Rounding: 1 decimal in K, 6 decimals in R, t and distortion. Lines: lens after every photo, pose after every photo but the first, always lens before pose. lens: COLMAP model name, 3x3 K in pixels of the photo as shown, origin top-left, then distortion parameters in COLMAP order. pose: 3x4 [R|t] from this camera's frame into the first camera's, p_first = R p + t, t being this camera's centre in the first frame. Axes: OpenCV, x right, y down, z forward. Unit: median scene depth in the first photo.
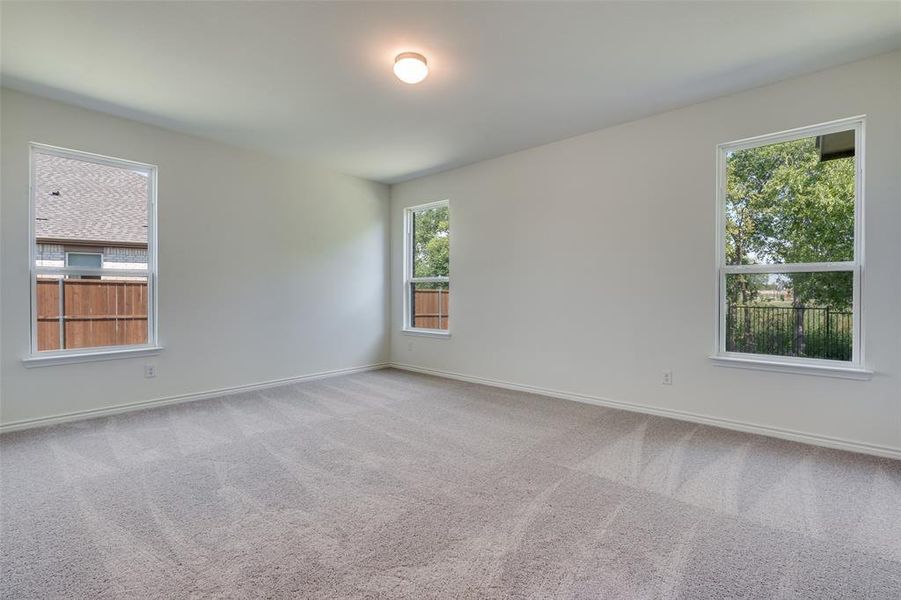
lens RADIAL K [[412.8, 0, 448.0], [0, 412.8, 295.1], [0, 0, 1]] dist [-0.003282, -0.001091]
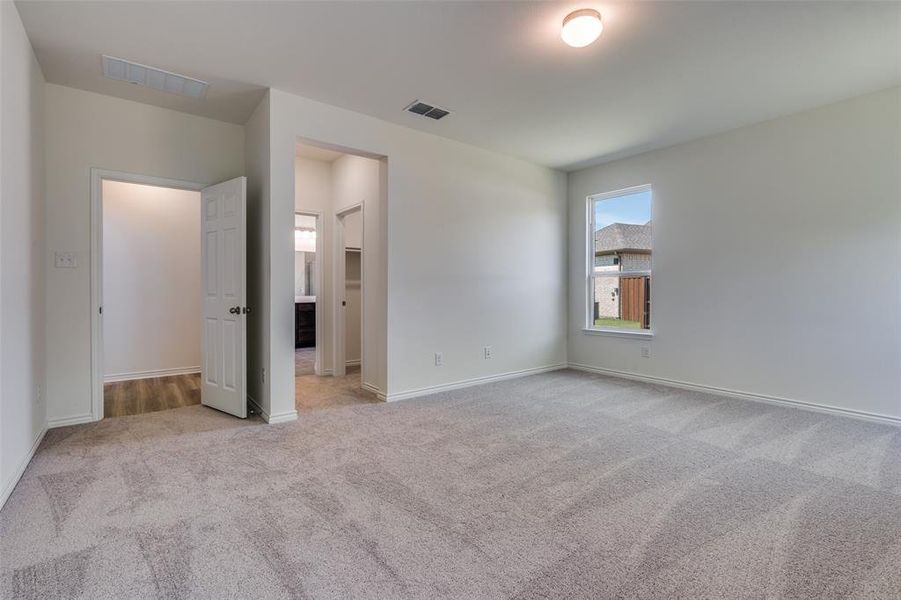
lens RADIAL K [[412.8, 0, 448.3], [0, 412.8, 295.0], [0, 0, 1]] dist [-0.003282, -0.001091]
pose [[-0.145426, 0.017777, -0.989209, 0.634157], [-0.012538, 0.999725, 0.019809, -0.001306], [0.989290, 0.015283, -0.145163, 0.664093]]
